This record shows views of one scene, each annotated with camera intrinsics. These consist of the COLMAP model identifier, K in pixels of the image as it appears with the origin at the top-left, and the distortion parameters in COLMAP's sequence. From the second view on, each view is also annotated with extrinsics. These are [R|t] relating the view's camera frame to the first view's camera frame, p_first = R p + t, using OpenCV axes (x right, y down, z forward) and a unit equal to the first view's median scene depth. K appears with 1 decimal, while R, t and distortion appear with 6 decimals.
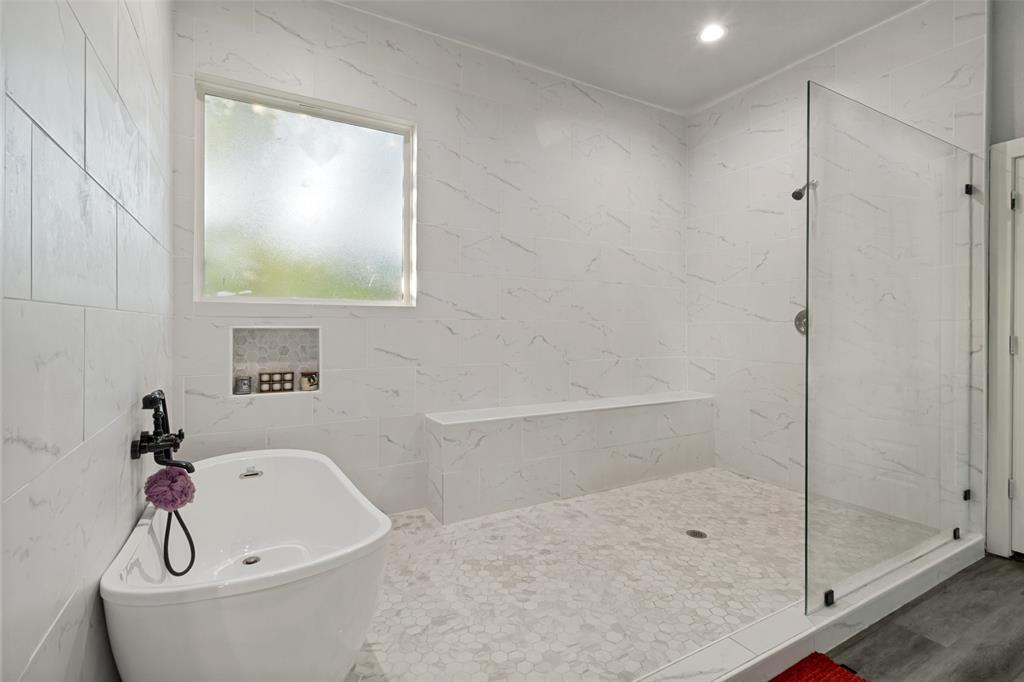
lens RADIAL K [[473.0, 0, 512.0], [0, 473.0, 334.8], [0, 0, 1]] dist [0.001227, 0.000243]
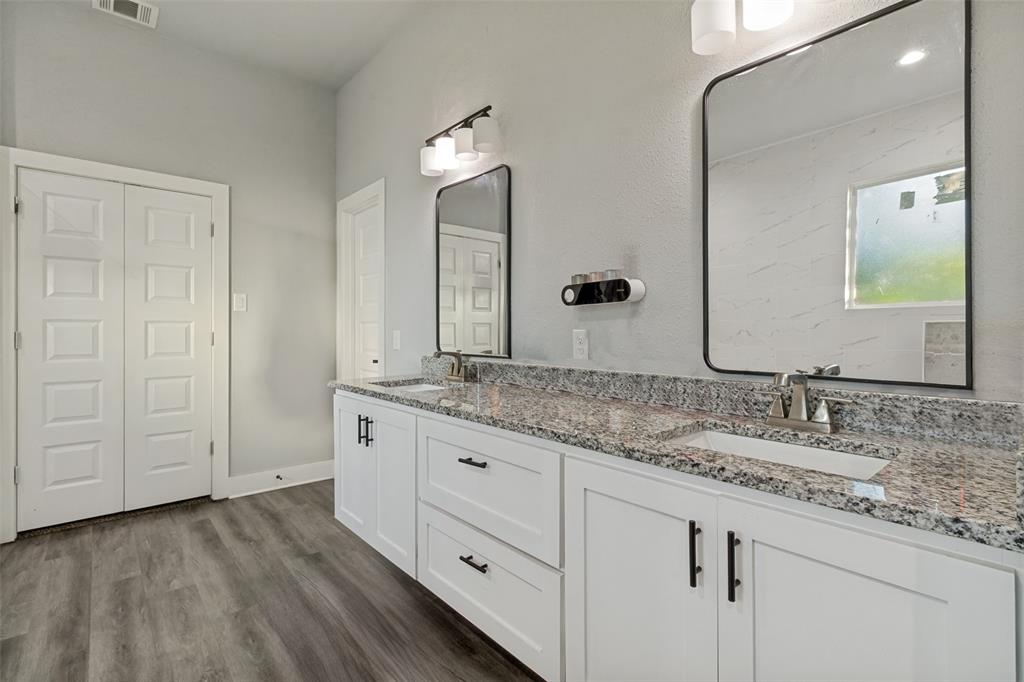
lens RADIAL K [[473.0, 0, 511.7], [0, 473.0, 334.0], [0, 0, 1]] dist [0.001227, 0.000243]
pose [[-0.208040, -0.008375, 0.978084, -0.248642], [0.006103, 0.999933, 0.009860, 0.004187], [-0.978101, 0.008021, -0.207975, 0.145245]]
